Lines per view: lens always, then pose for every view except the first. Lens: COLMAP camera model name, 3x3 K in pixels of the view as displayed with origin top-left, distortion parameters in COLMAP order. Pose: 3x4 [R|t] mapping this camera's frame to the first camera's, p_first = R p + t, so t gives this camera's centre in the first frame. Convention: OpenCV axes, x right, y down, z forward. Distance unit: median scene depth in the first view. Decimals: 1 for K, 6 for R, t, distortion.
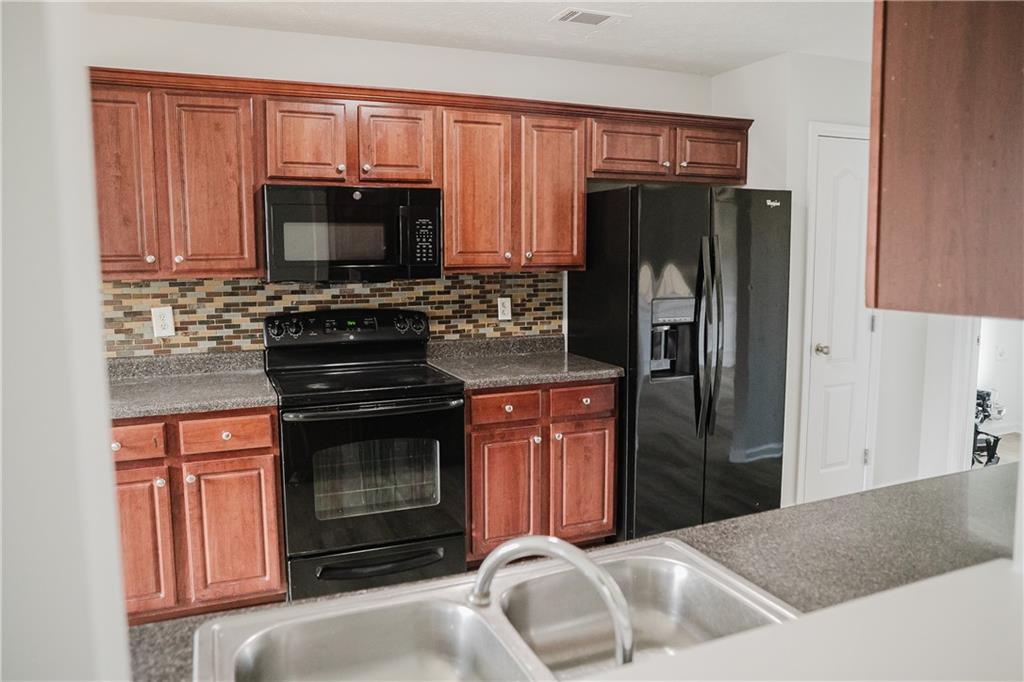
lens RADIAL K [[736.8, 0, 514.8], [0, 736.8, 335.2], [0, 0, 1]] dist [-0.071615, 0.030534]
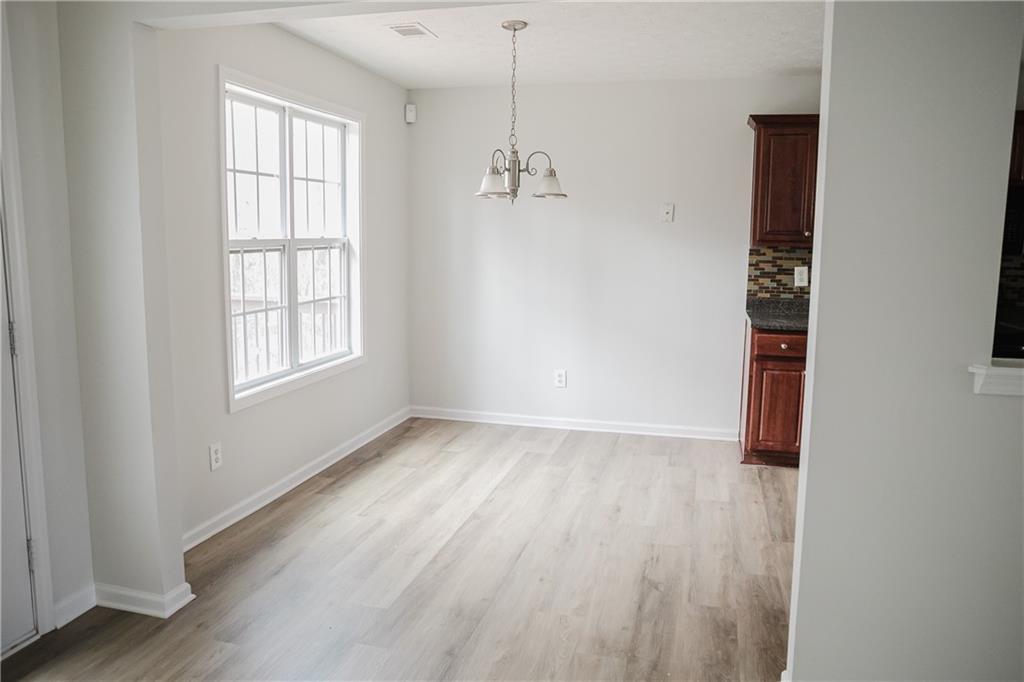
lens RADIAL K [[736.8, 0, 515.1], [0, 736.8, 342.5], [0, 0, 1]] dist [-0.071615, 0.030534]
pose [[0.777857, 0.101349, -0.620215, 0.001926], [-0.084903, 0.994810, 0.056079, 0.082965], [0.622680, 0.009037, 0.782424, -0.544223]]
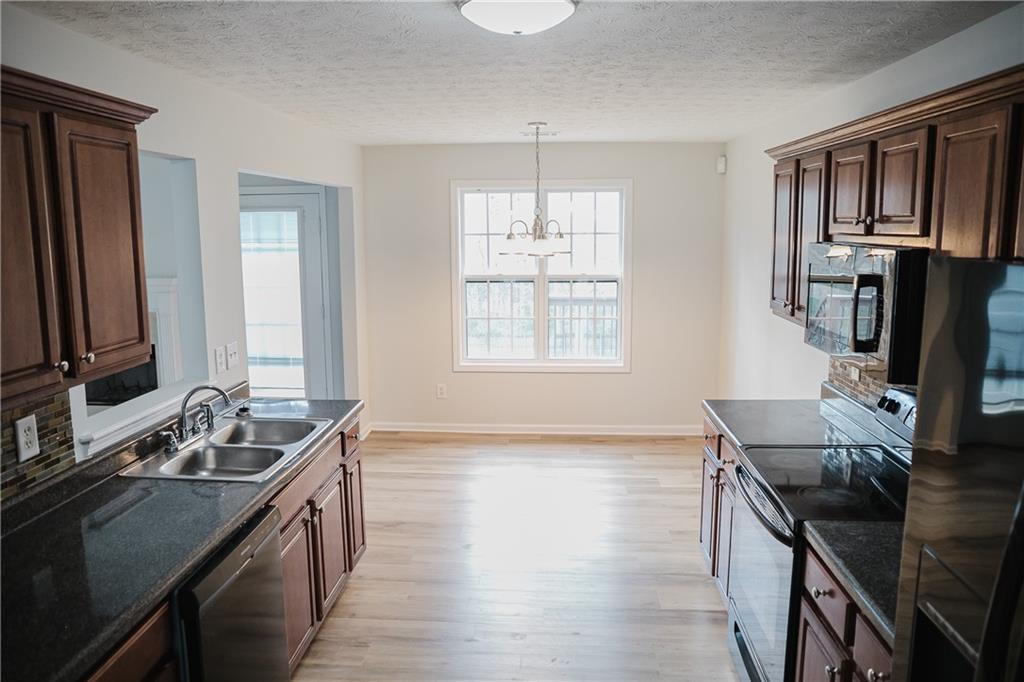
lens RADIAL K [[736.8, 0, 510.9], [0, 736.8, 341.3], [0, 0, 1]] dist [-0.071615, 0.030534]
pose [[-0.470057, 0.137708, -0.871827, 0.651074], [-0.096058, 0.973906, 0.205622, -0.217613], [0.877393, 0.180400, -0.444563, 1.088088]]
